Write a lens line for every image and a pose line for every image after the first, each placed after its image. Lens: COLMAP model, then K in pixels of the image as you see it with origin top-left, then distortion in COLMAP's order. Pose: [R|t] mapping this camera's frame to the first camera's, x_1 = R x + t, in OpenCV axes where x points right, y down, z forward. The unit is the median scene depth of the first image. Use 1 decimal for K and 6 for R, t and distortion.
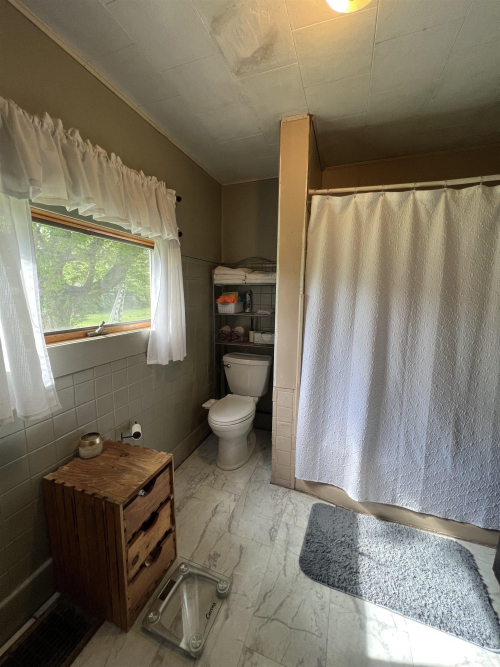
lens RADIAL K [[267.5, 0, 247.4], [0, 267.5, 331.8], [0, 0, 1]] dist [-0.002118, 0.000649]
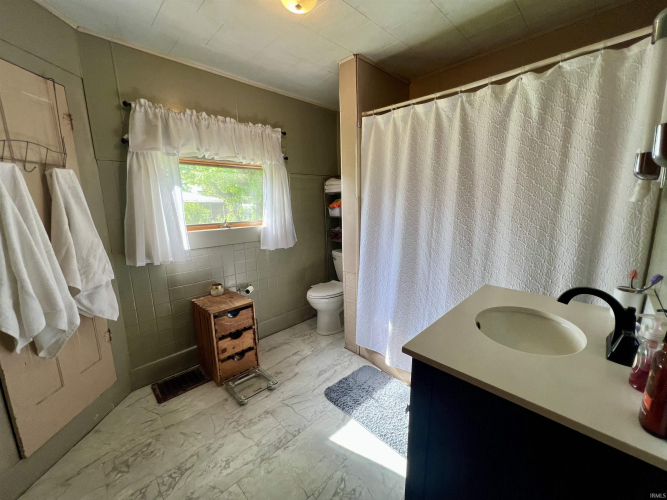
lens RADIAL K [[267.5, 0, 331.9], [0, 267.5, 251.2], [0, 0, 1]] dist [-0.002118, 0.000649]
pose [[0.903725, 0.039098, -0.426325, 0.707276], [-0.025304, 0.998958, 0.037973, 0.074187], [0.427366, -0.023530, 0.903773, -0.214798]]
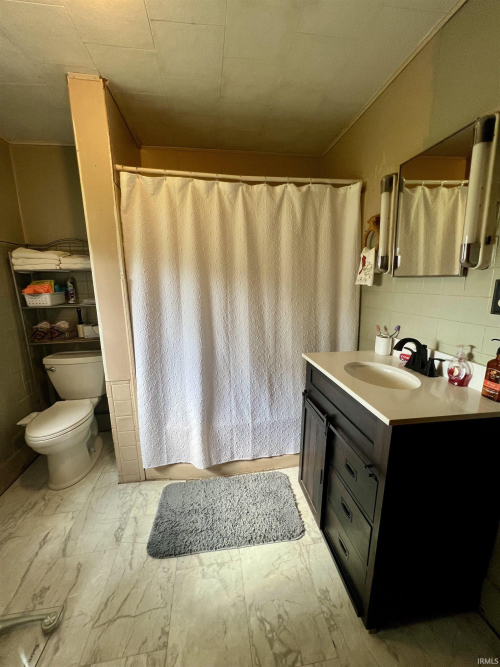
lens RADIAL K [[267.5, 0, 249.6], [0, 267.5, 332.1], [0, 0, 1]] dist [-0.002118, 0.000649]
pose [[0.874118, -0.120067, 0.470639, 0.140221], [0.100494, 0.992706, 0.066606, 0.030989], [-0.475204, -0.010925, 0.879808, -0.041601]]
